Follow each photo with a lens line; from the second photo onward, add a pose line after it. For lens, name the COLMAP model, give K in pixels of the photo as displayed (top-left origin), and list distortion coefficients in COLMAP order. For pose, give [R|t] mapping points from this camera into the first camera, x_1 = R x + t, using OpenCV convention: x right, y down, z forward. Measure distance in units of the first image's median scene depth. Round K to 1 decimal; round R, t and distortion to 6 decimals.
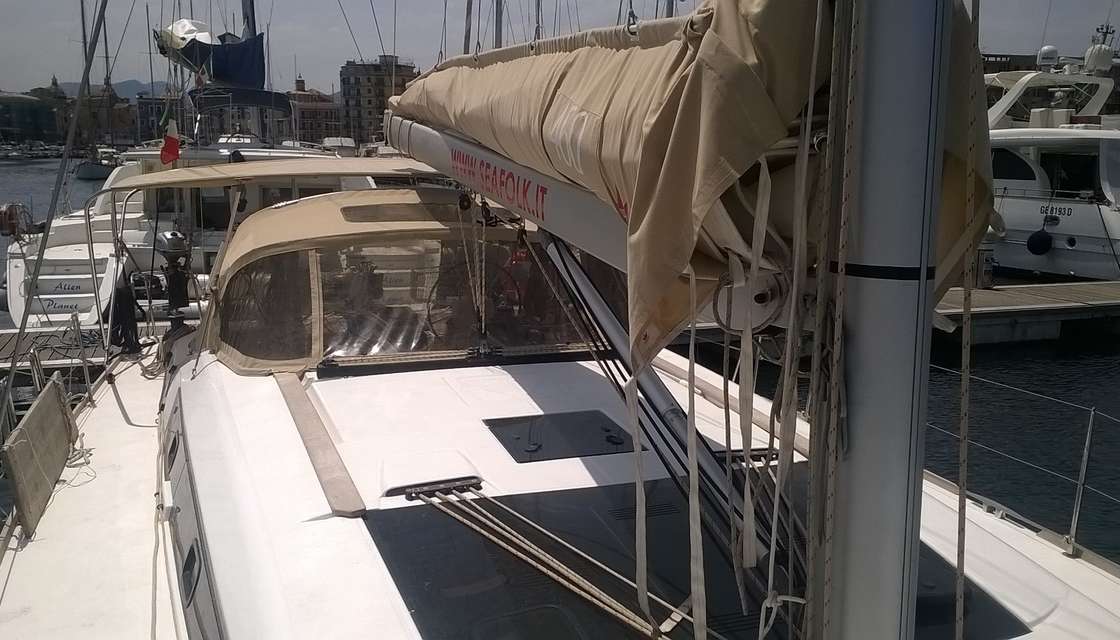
lens RADIAL K [[962.2, 0, 560.0], [0, 962.2, 320.0], [0, 0, 1]] dist [-0.005806, -0.010315]
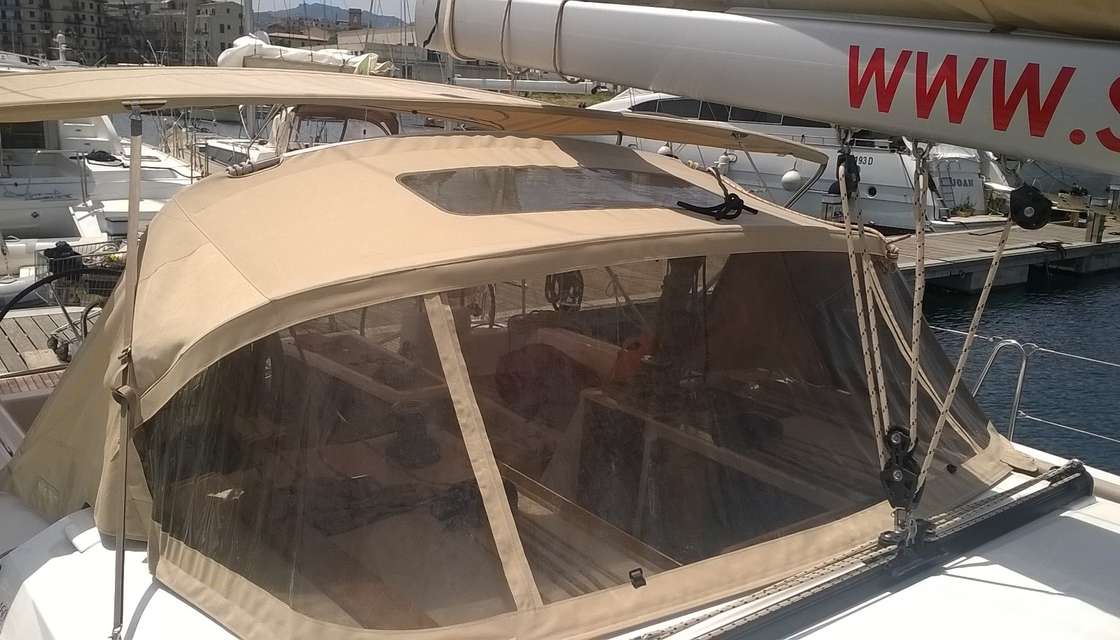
lens RADIAL K [[962.2, 0, 560.0], [0, 962.2, 320.0], [0, 0, 1]] dist [-0.005806, -0.010315]
pose [[0.951774, -0.038850, 0.304330, -0.079677], [0.019393, 0.997585, 0.066700, -0.021471], [-0.306186, -0.057582, 0.950229, 0.149650]]
